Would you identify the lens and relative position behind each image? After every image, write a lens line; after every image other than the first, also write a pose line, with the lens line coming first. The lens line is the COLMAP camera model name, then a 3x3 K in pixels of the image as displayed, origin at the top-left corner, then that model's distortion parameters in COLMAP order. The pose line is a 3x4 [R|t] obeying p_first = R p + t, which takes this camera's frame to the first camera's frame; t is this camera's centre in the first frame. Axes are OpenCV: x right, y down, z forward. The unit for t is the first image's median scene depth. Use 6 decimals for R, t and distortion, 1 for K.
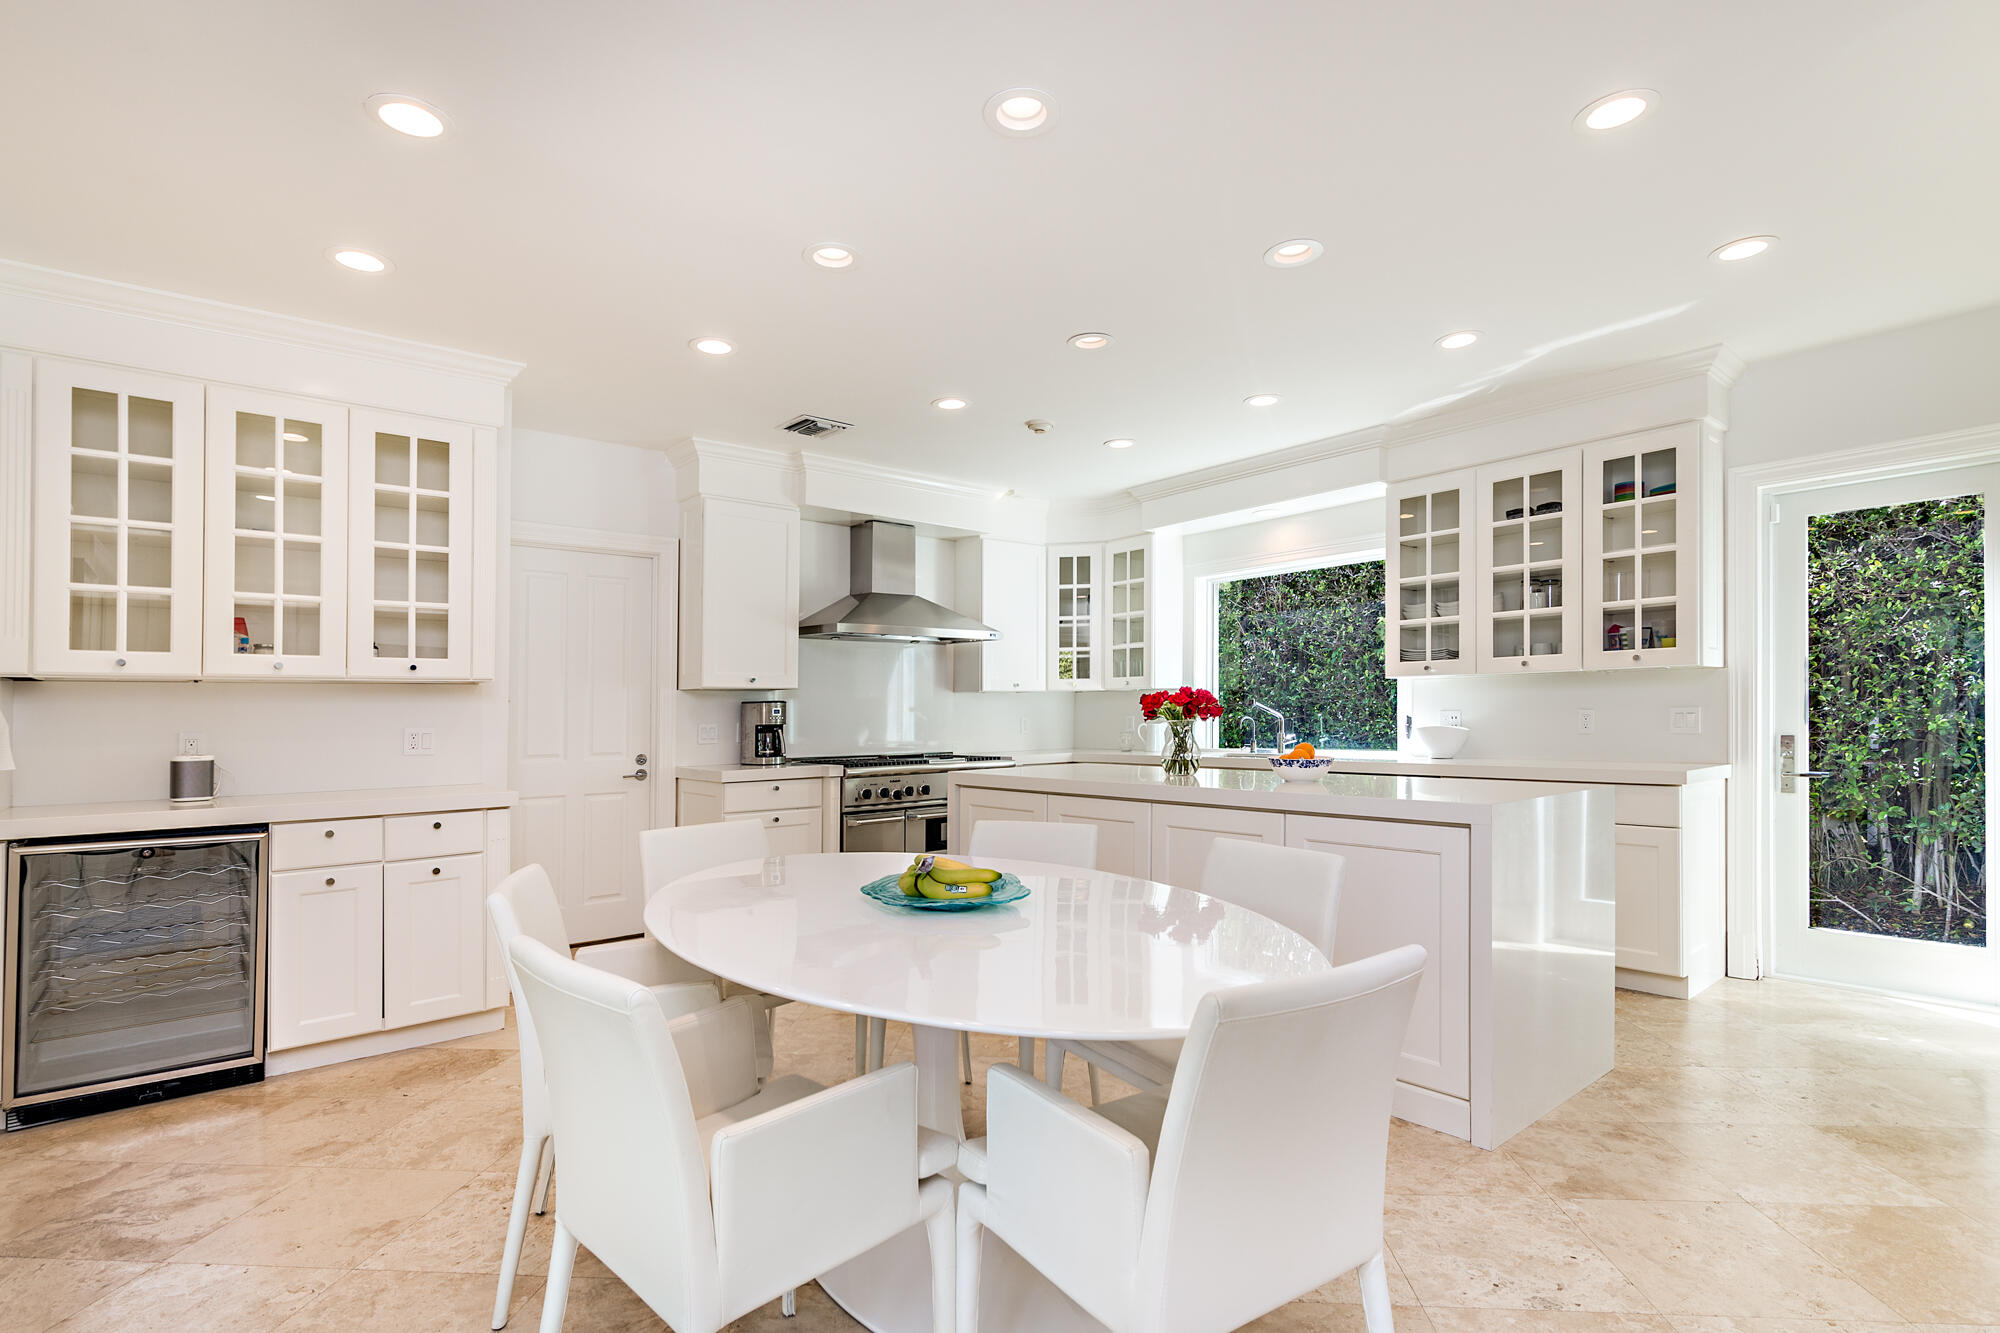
lens RADIAL K [[933.1, 0, 1036.2], [0, 933.1, 707.1], [0, 0, 1]] dist [0.005043, -0.001828]
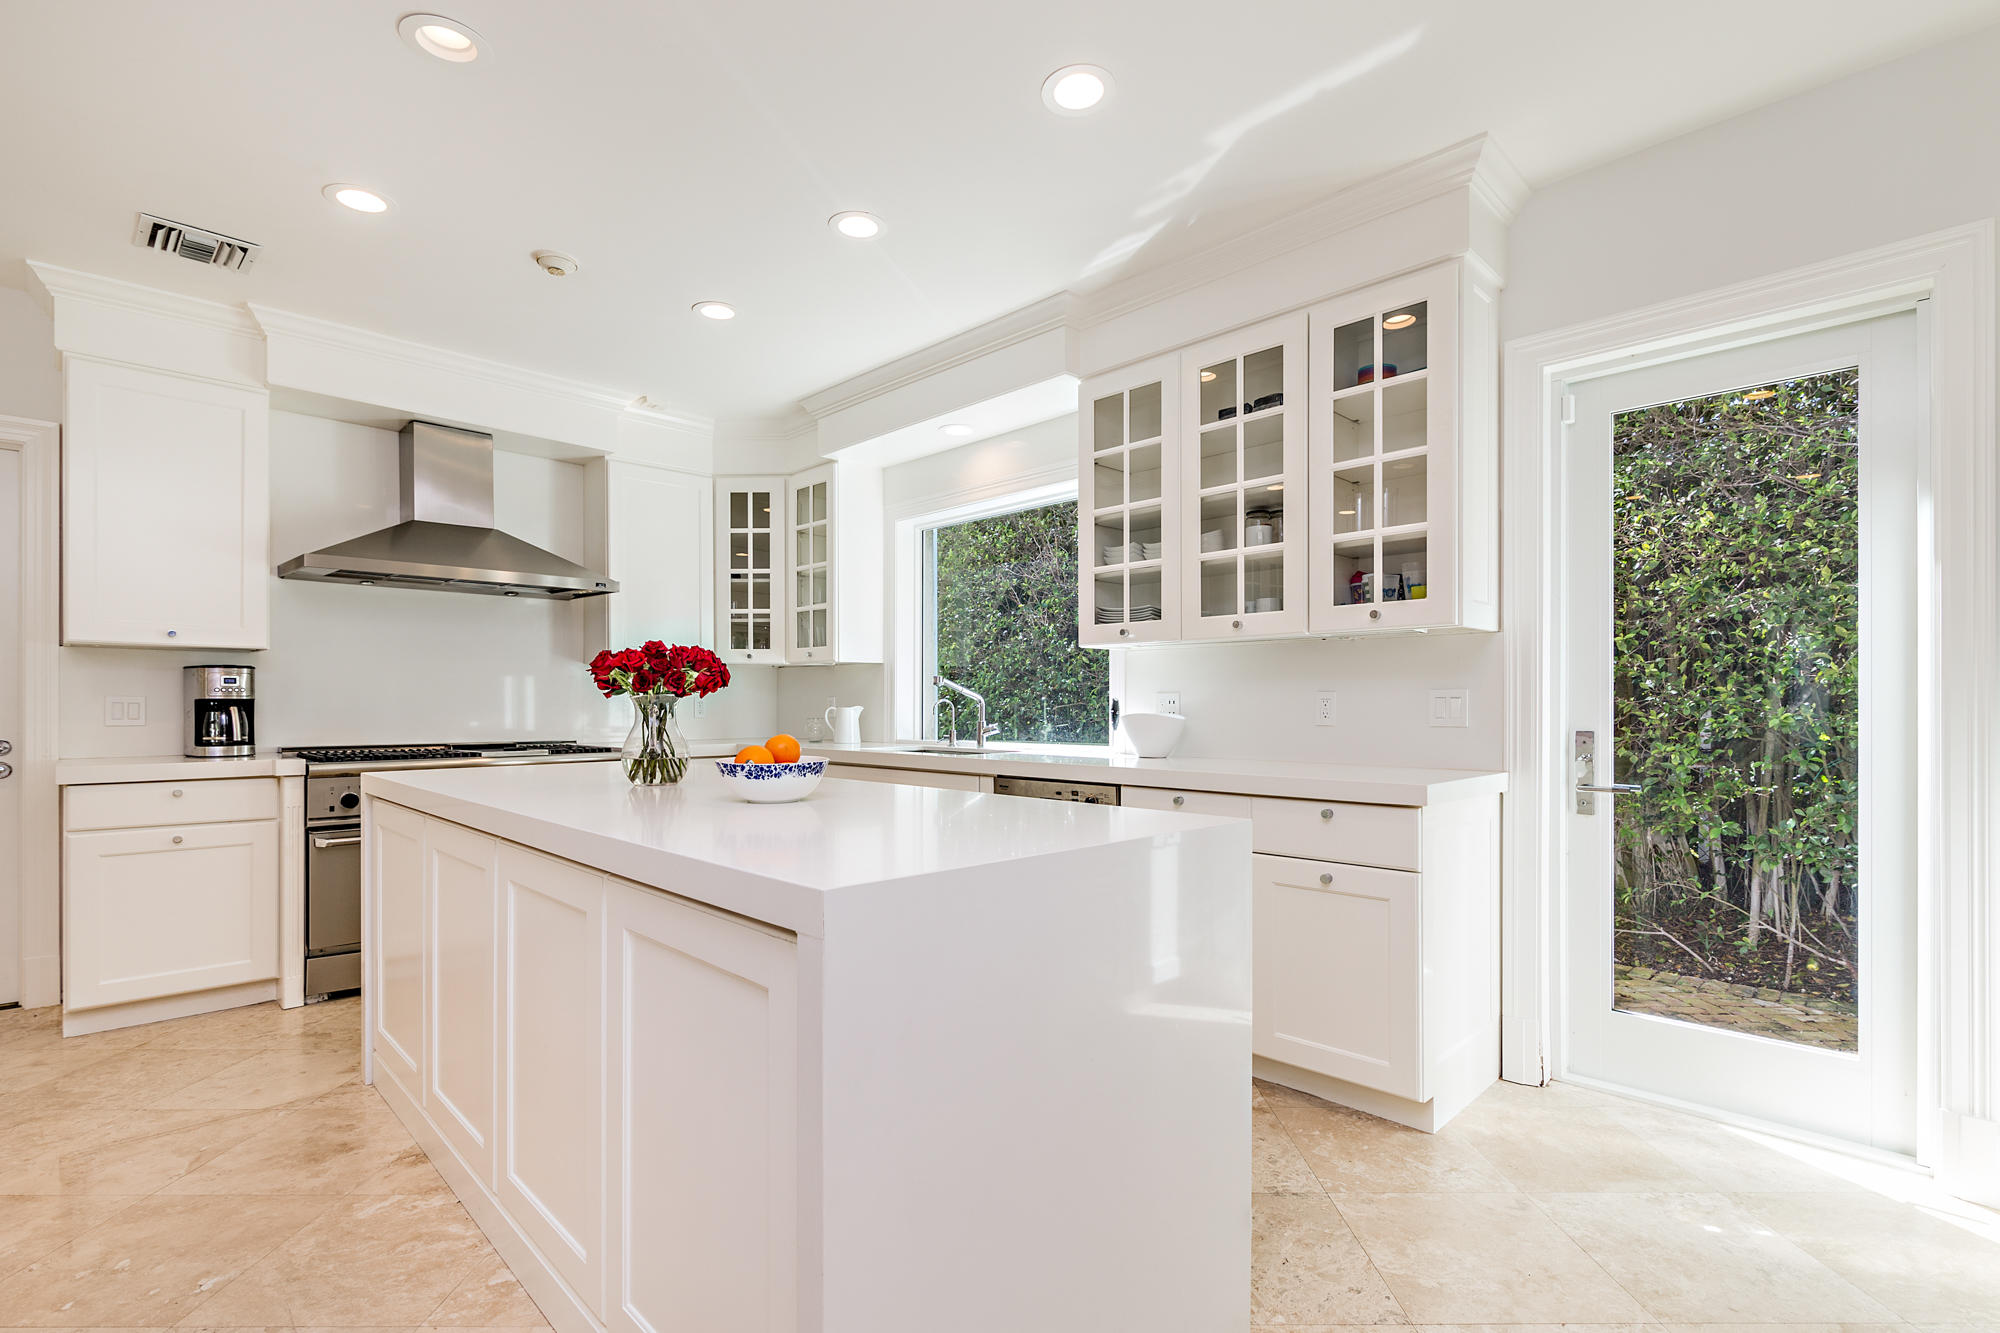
lens RADIAL K [[933.1, 0, 995.3], [0, 933.1, 683.5], [0, 0, 1]] dist [0.005043, -0.001828]
pose [[0.996863, 0.015475, 0.077620, 0.252522], [-0.014522, 0.999812, -0.012825, 0.007886], [-0.077804, 0.011657, 0.996901, 0.276379]]
